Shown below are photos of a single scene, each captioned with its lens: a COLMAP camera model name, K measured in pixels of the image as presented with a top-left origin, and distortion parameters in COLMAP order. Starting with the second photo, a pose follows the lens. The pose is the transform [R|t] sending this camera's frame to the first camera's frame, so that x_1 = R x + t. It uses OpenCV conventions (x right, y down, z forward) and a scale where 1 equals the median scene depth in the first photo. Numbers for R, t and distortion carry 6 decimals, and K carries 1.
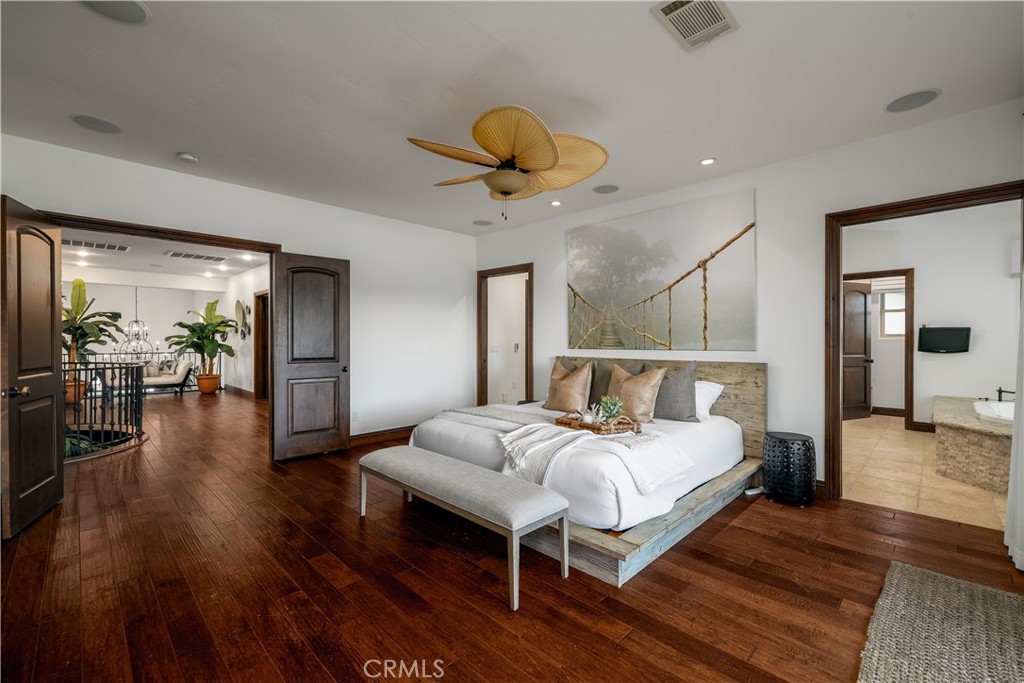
lens RADIAL K [[438.4, 0, 511.4], [0, 438.4, 343.1], [0, 0, 1]] dist [0.004252, -0.001078]
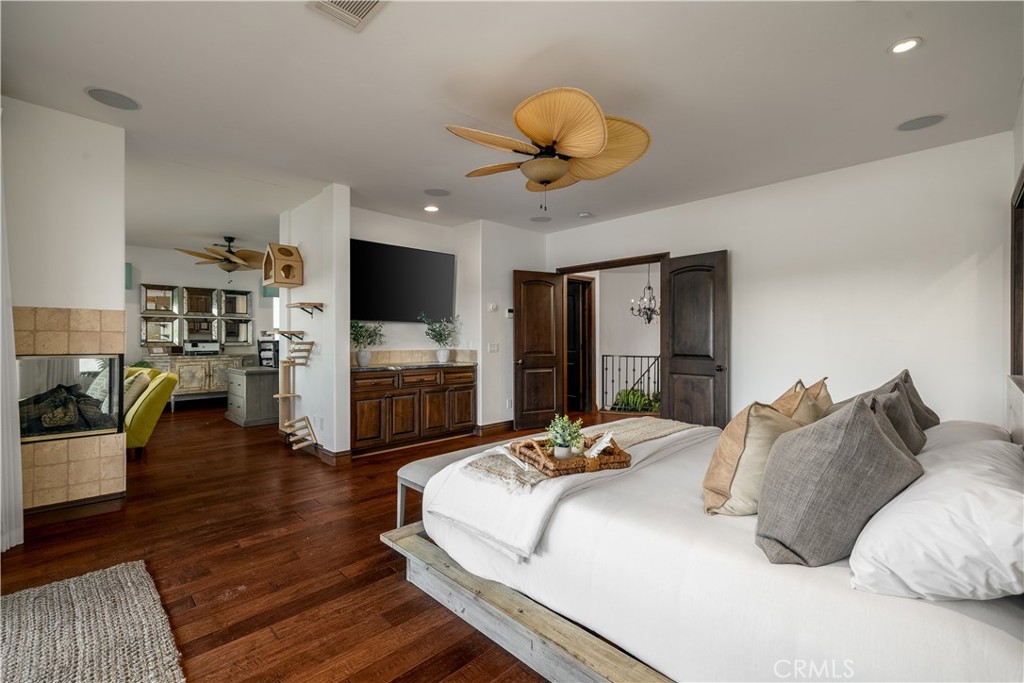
lens RADIAL K [[438.4, 0, 501.3], [0, 438.4, 339.2], [0, 0, 1]] dist [0.004252, -0.001078]
pose [[-0.018607, 0.003014, -0.999822, 0.368024], [-0.005633, 0.999979, 0.003119, -0.001418], [0.999811, 0.005690, -0.018590, 0.361187]]
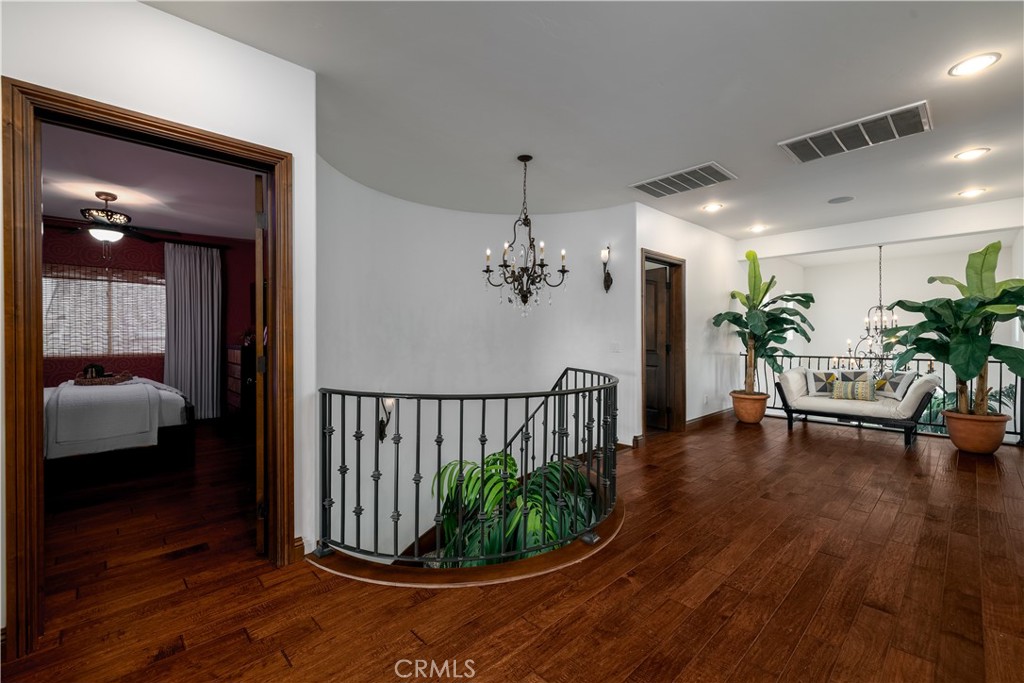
lens RADIAL K [[438.4, 0, 511.0], [0, 438.4, 337.9], [0, 0, 1]] dist [0.004252, -0.001078]
pose [[-0.017900, -0.003052, -0.999835, -0.306863], [-0.001285, 0.999995, -0.003029, -0.002732], [0.999839, 0.001230, -0.017904, 0.719326]]
